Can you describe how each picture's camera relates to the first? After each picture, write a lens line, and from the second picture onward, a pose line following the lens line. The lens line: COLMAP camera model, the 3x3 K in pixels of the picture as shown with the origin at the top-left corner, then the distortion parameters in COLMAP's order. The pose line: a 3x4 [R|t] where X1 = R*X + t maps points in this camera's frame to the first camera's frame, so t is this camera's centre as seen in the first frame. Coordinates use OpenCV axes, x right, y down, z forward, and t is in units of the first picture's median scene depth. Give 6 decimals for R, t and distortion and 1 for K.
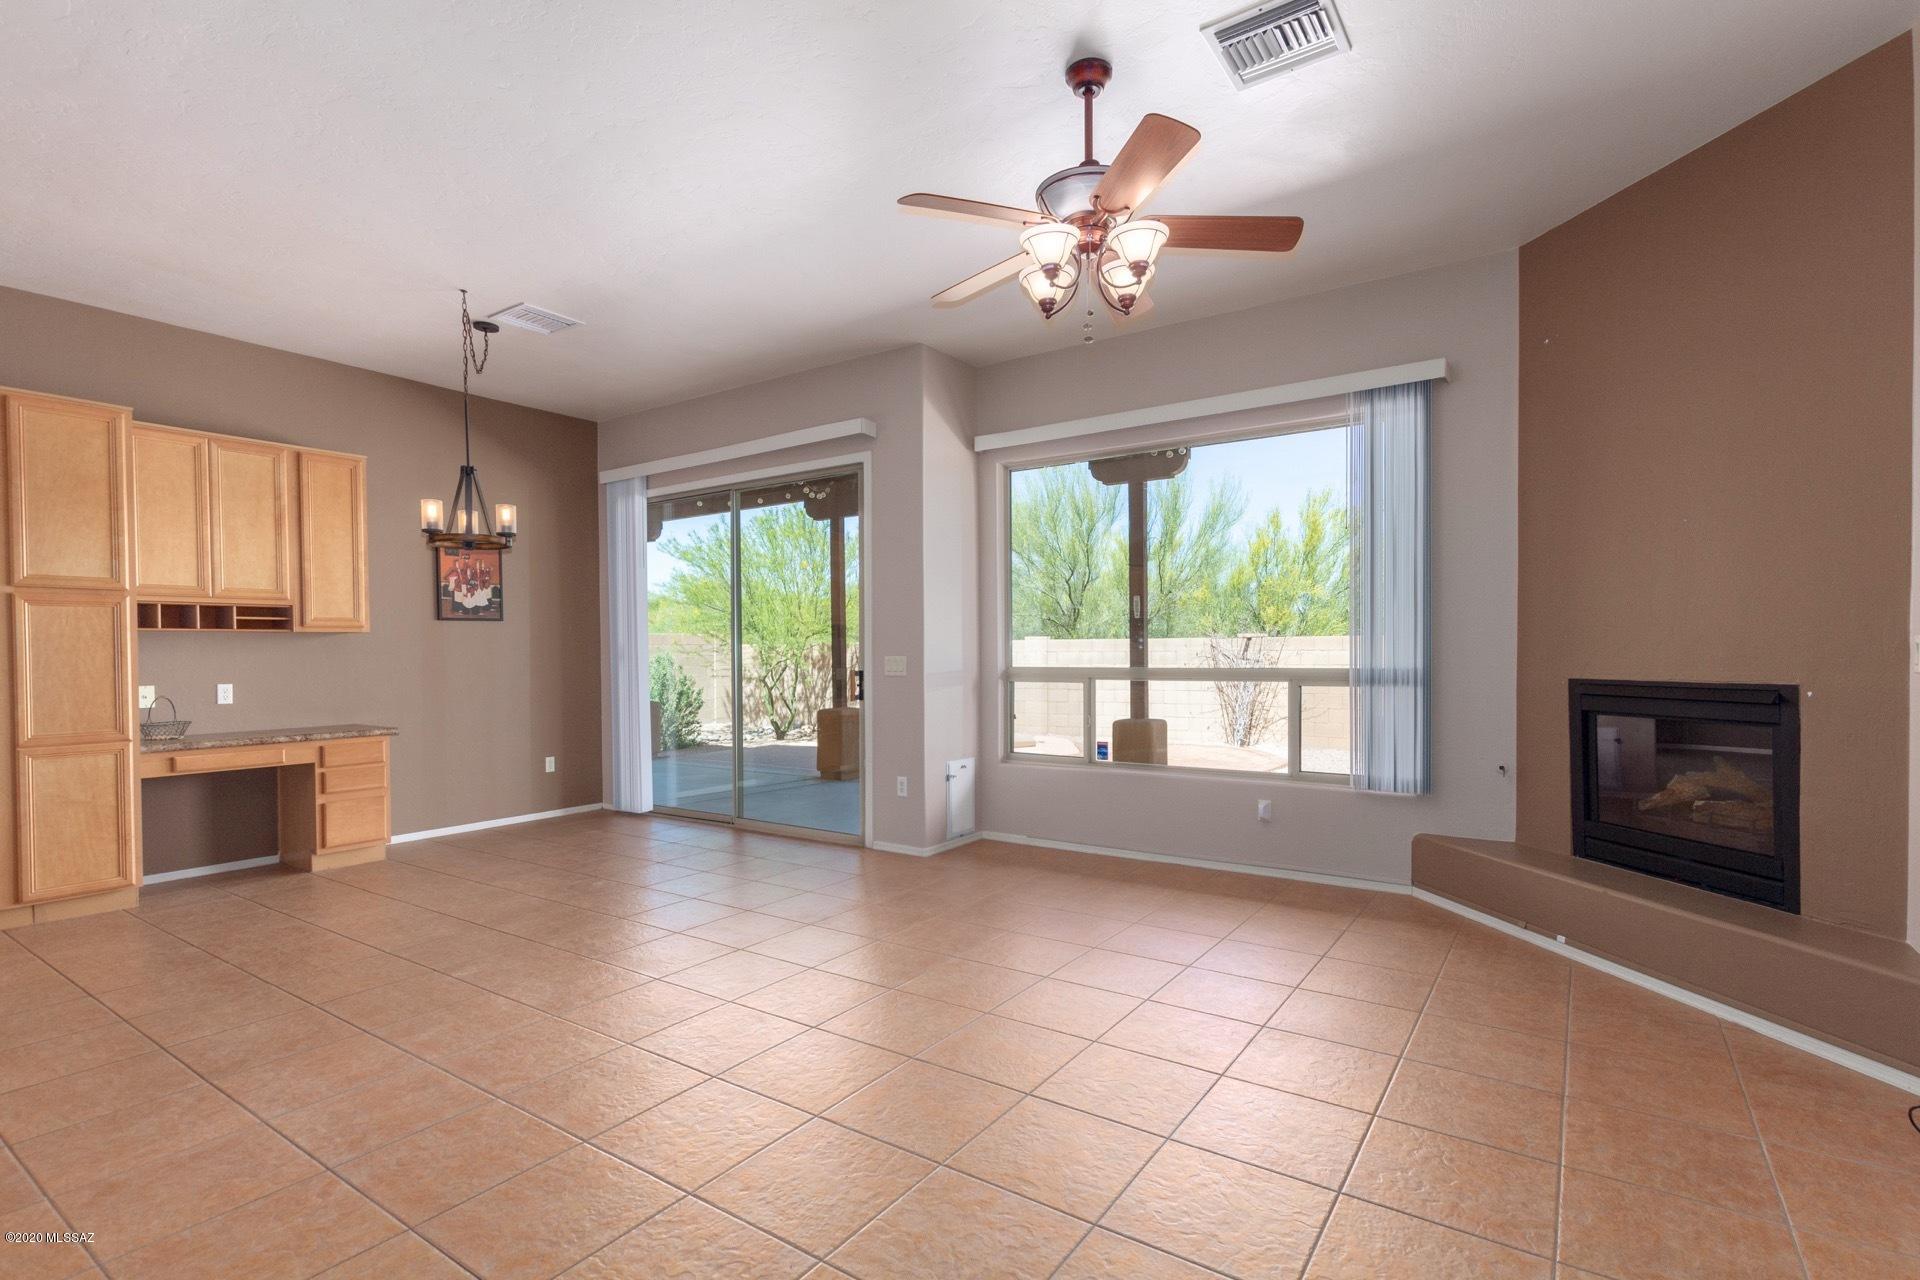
lens RADIAL K [[887.3, 0, 963.6], [0, 887.3, 665.1], [0, 0, 1]] dist [-0.005595, -0.000633]
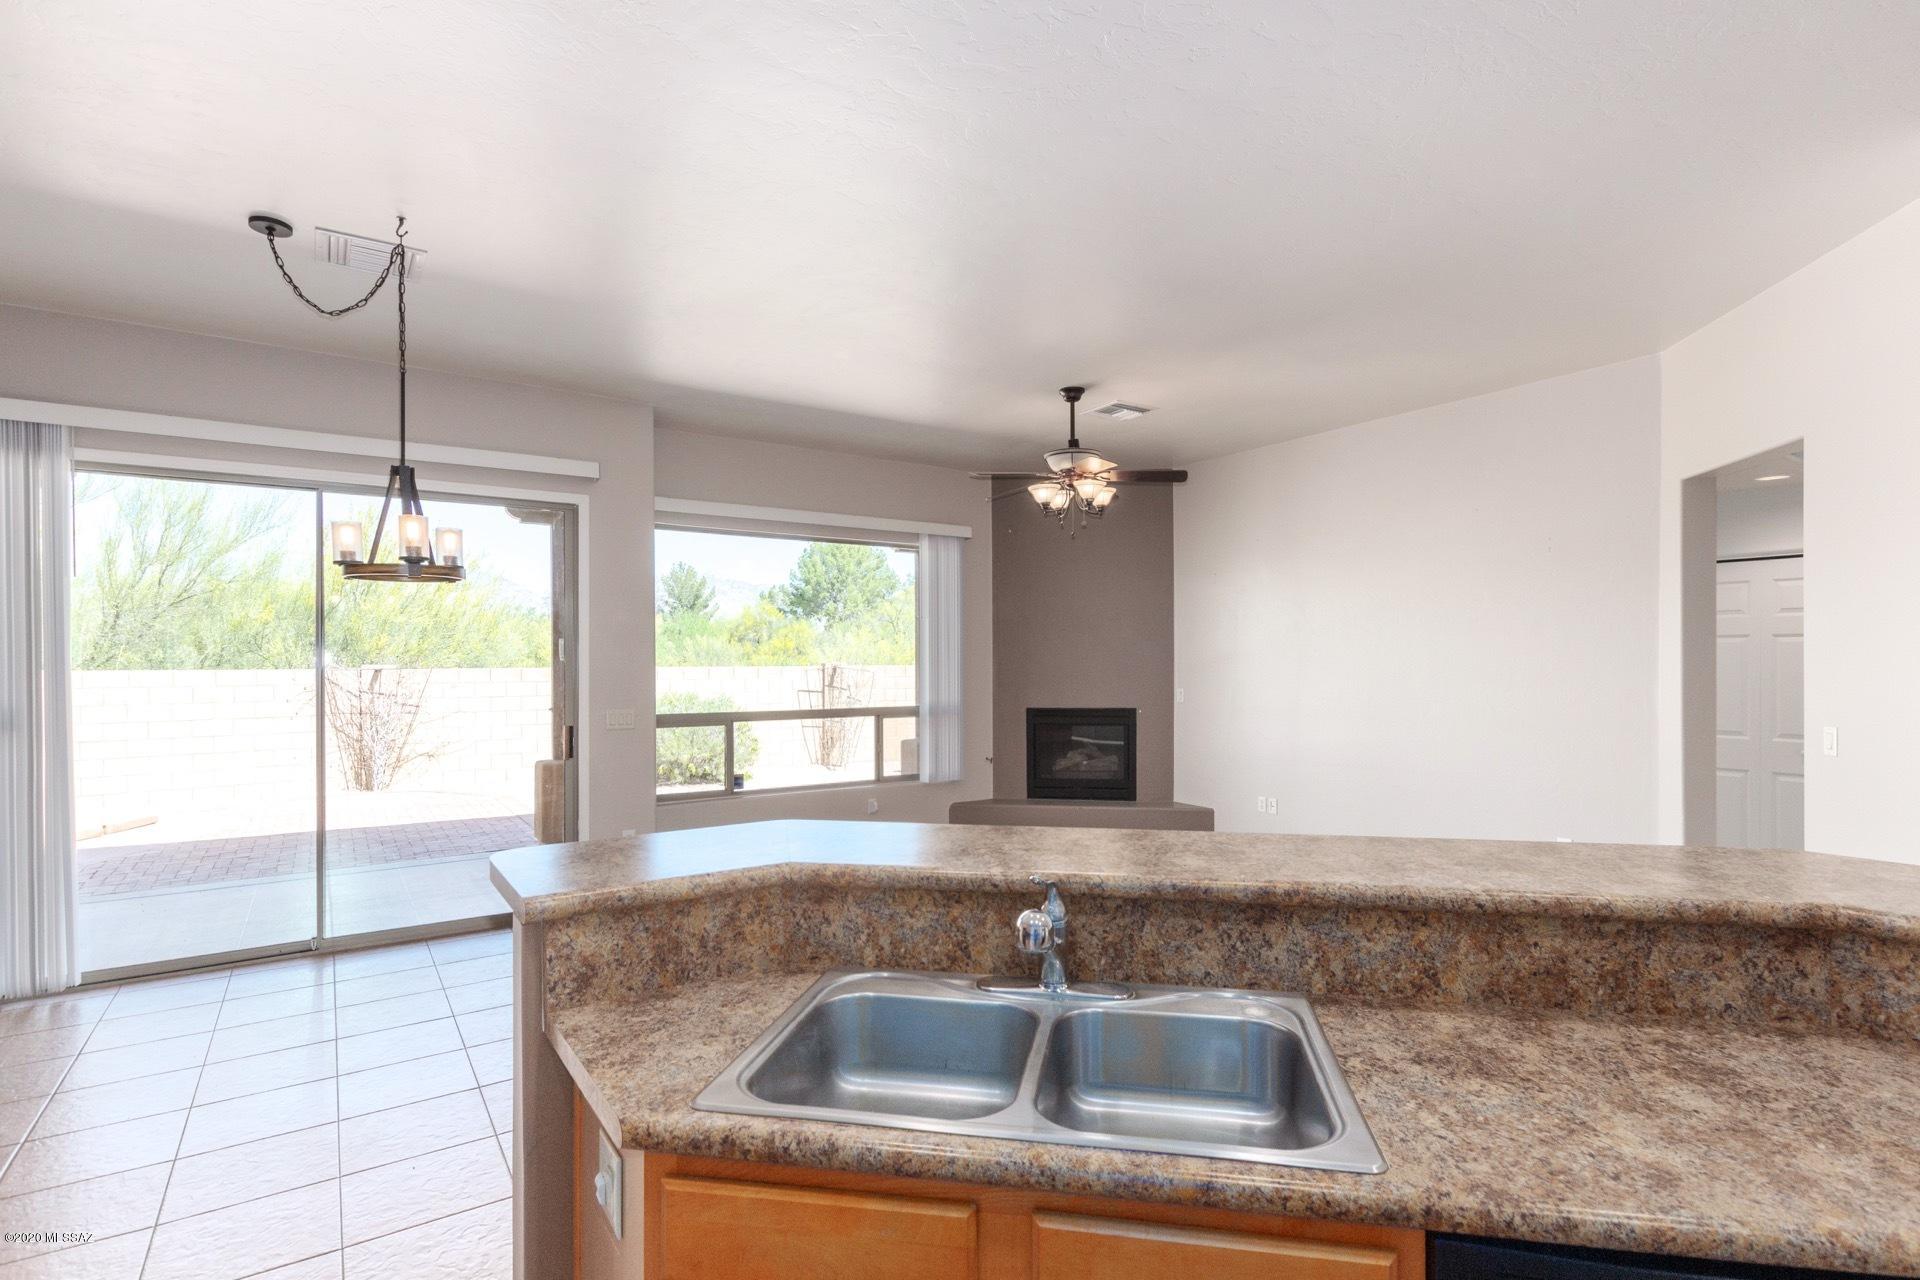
lens RADIAL K [[887.3, 0, 963.6], [0, 887.3, 665.1], [0, 0, 1]] dist [-0.005595, -0.000633]
pose [[0.378704, 0.005426, 0.925502, -1.052951], [0.015433, 0.999807, -0.012177, -0.051401], [-0.925389, 0.018895, 0.378547, 0.339113]]
